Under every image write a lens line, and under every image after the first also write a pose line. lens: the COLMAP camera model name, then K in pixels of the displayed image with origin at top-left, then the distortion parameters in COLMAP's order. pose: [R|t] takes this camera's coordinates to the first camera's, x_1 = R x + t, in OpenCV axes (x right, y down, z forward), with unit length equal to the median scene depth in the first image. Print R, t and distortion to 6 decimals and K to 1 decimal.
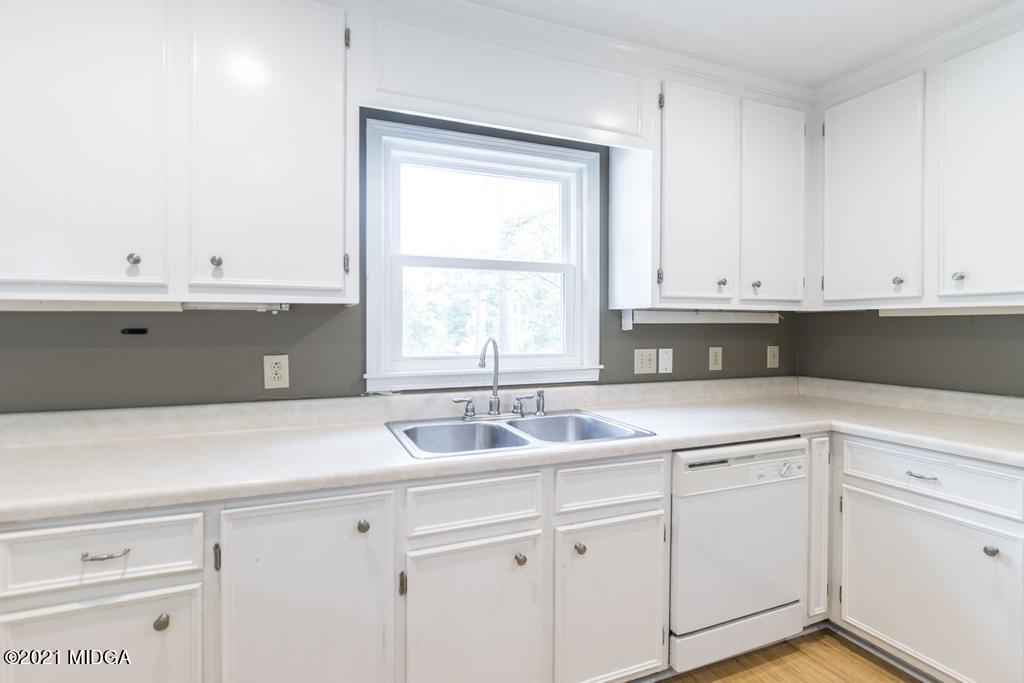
lens RADIAL K [[481.0, 0, 496.0], [0, 481.0, 331.3], [0, 0, 1]] dist [-0.003790, -0.000484]
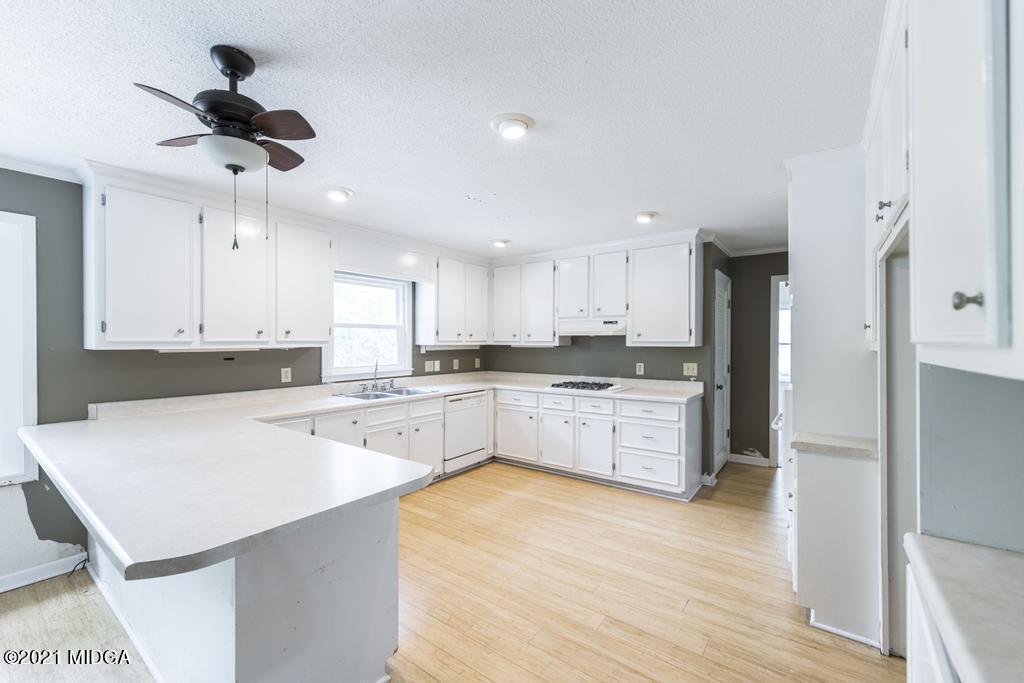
lens RADIAL K [[409.9, 0, 499.0], [0, 409.9, 344.2], [0, 0, 1]] dist [-0.000248, -0.000015]
pose [[0.850184, -0.002187, 0.526481, -0.545341], [0.003203, 0.999994, -0.001018, -0.051431], [-0.526476, 0.002551, 0.850186, -1.060330]]
